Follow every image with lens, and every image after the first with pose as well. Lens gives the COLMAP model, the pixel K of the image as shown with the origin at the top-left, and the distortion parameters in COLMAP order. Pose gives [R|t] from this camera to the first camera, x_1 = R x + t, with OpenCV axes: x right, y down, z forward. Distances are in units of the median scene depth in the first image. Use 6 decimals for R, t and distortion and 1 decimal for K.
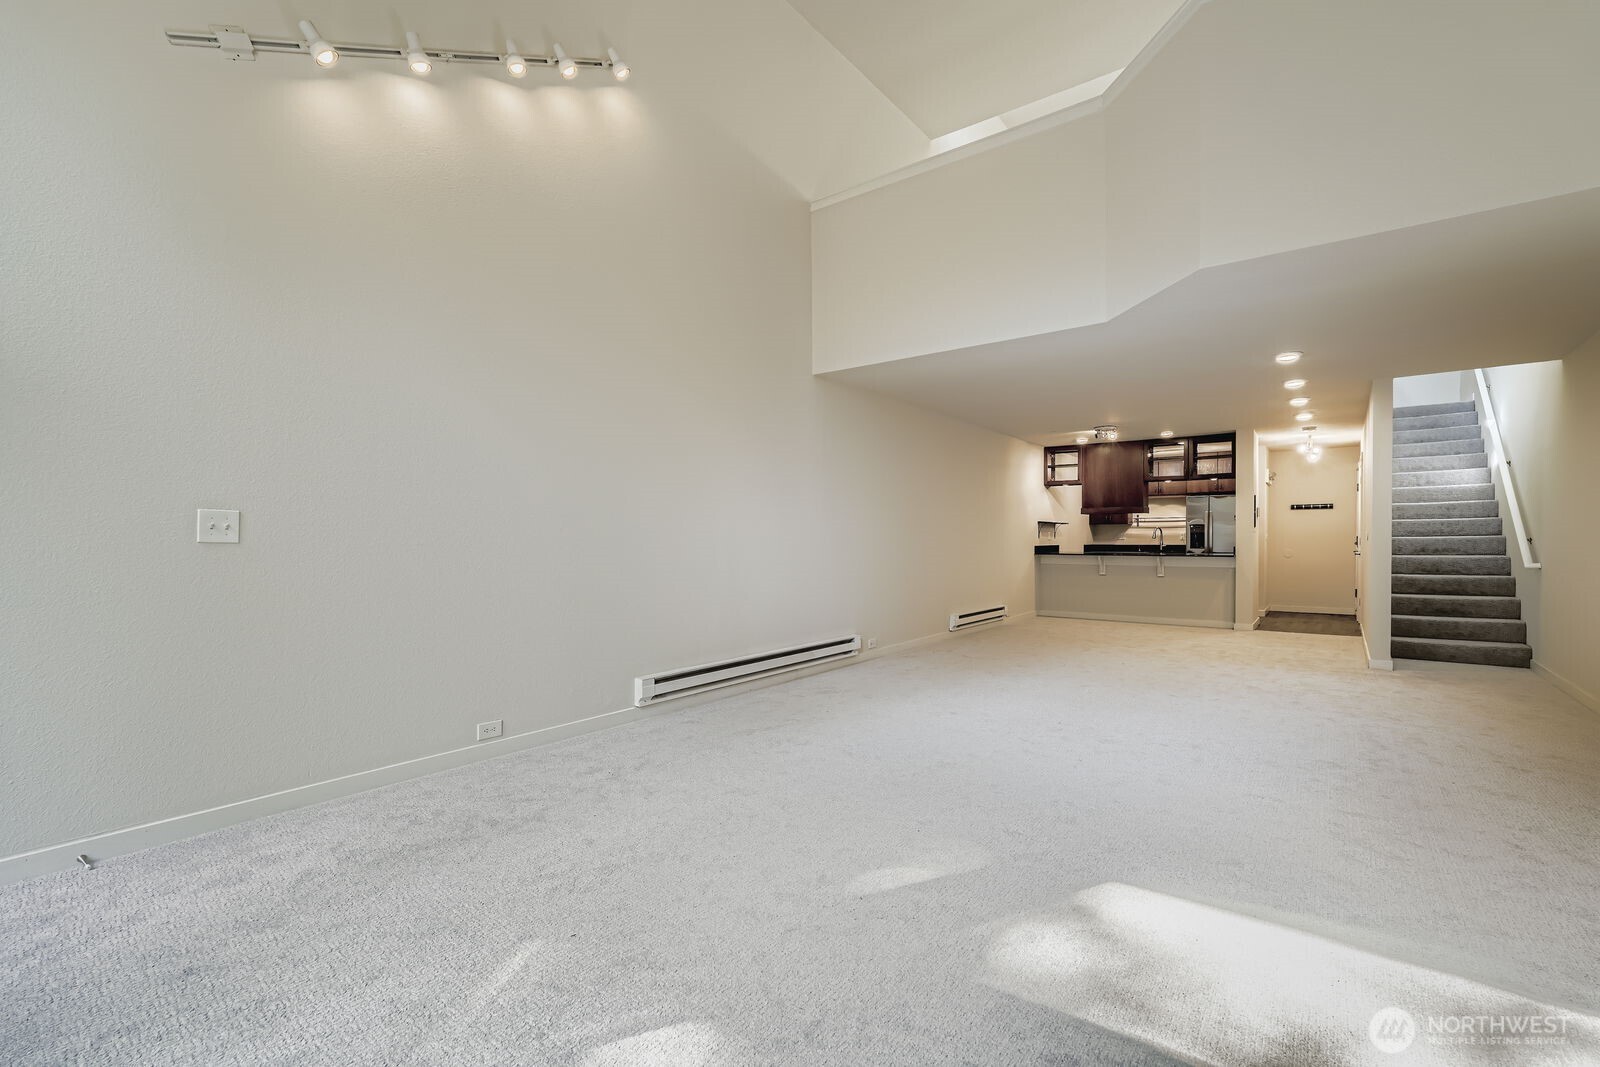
lens RADIAL K [[714.0, 0, 804.0], [0, 714.0, 550.5], [0, 0, 1]] dist [-0.001290, -0.000107]
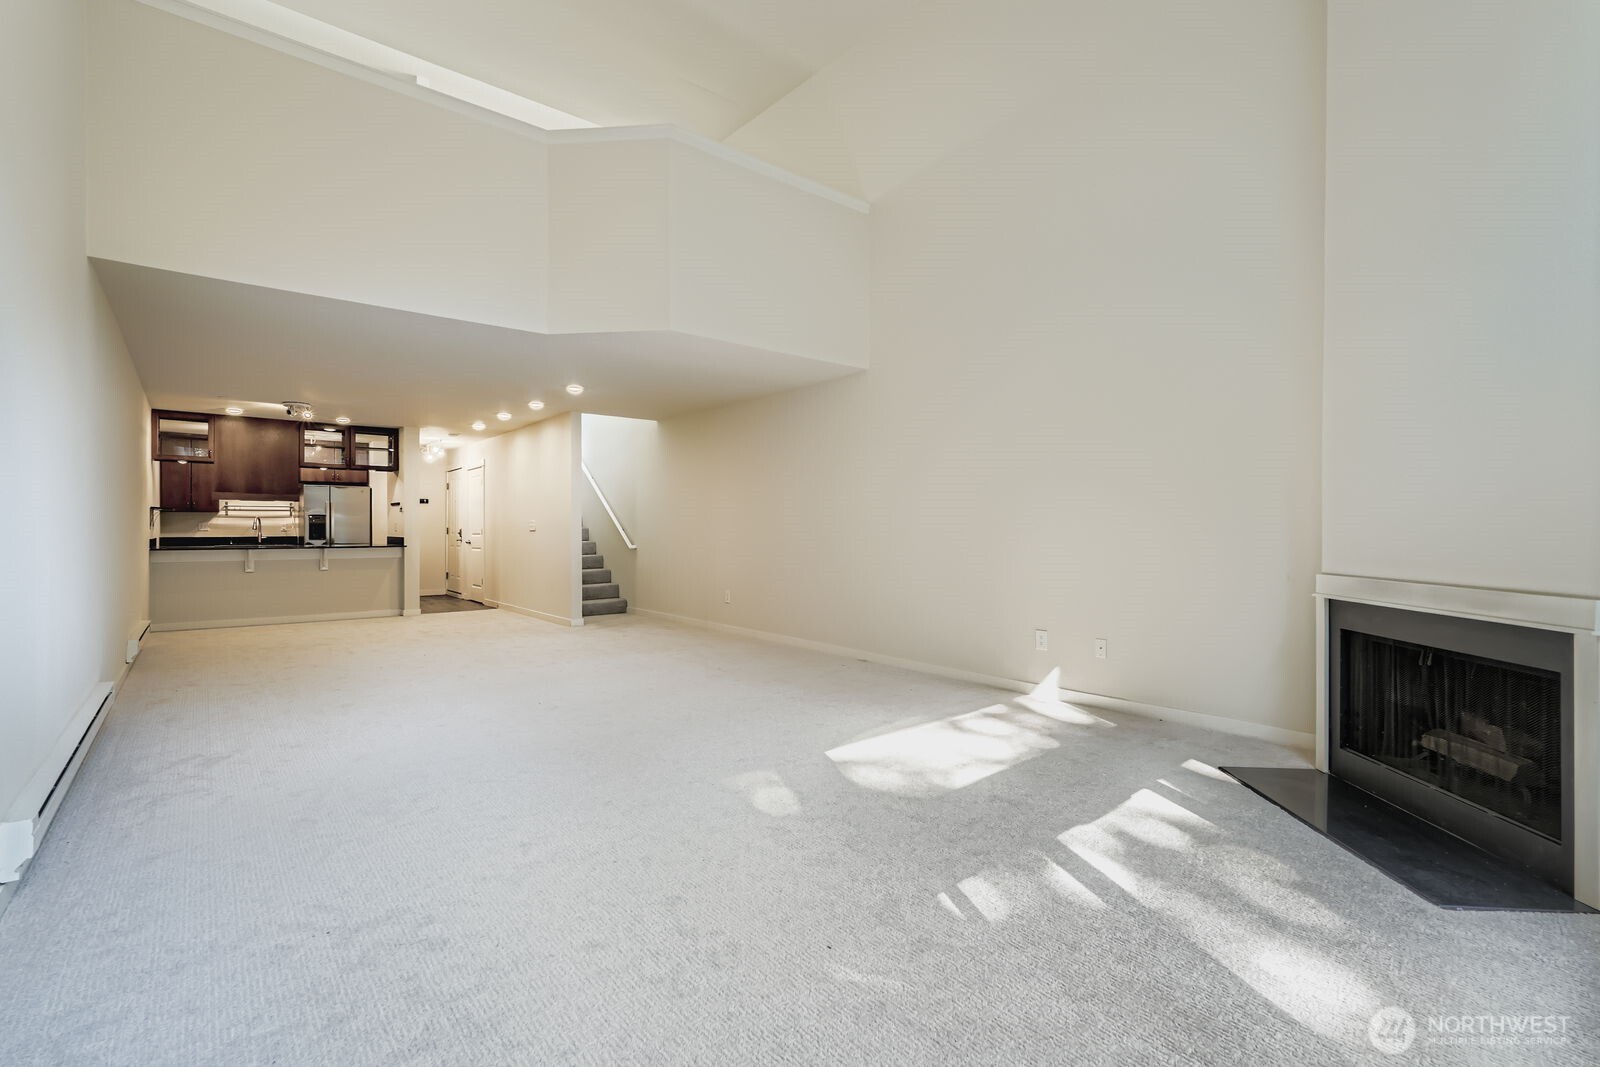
lens RADIAL K [[714.8, 0, 800.0], [0, 714.8, 533.5], [0, 0, 1]] dist [-0.001931, -0.000290]
pose [[0.233492, -0.004263, 0.972349, -0.231605], [0.015636, 0.999878, 0.000629, -0.001953], [-0.972233, 0.015057, 0.233530, 0.151337]]
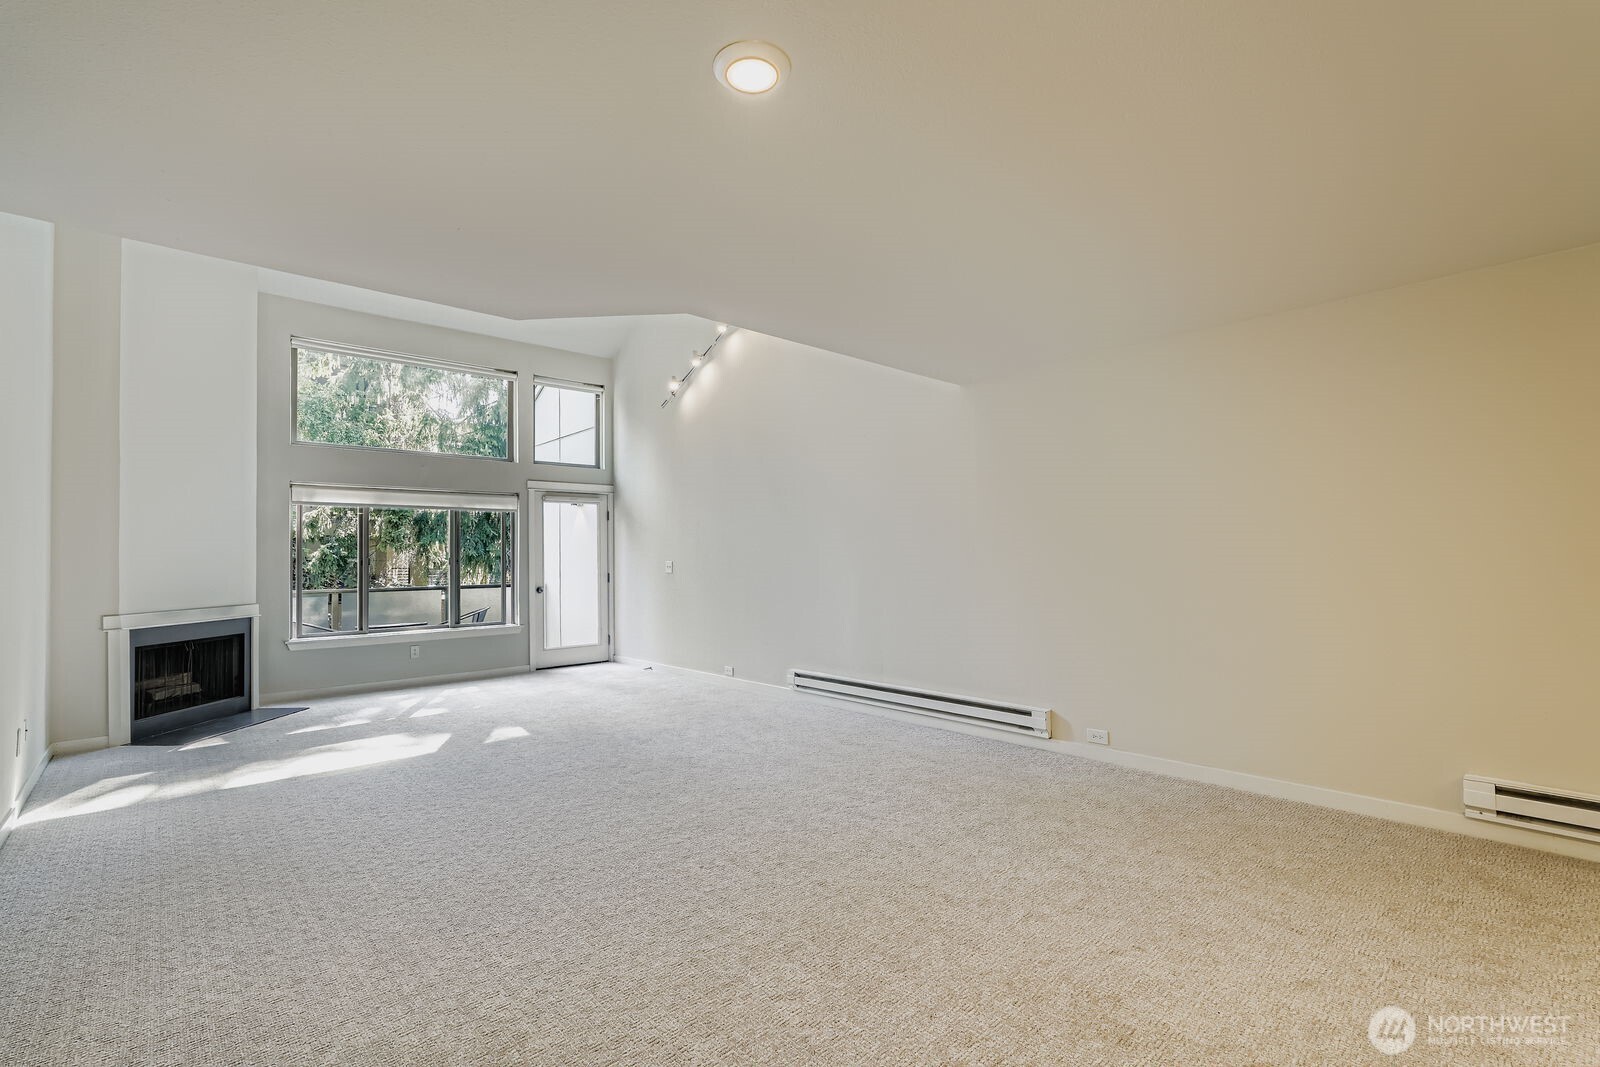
lens RADIAL K [[714.0, 0, 804.0], [0, 714.0, 550.5], [0, 0, 1]] dist [-0.001290, -0.000107]
pose [[-0.199161, -0.008694, -0.979928, 0.478457], [-0.000023, 0.999961, -0.008867, -0.018859], [0.979967, -0.001744, -0.199154, 0.530311]]
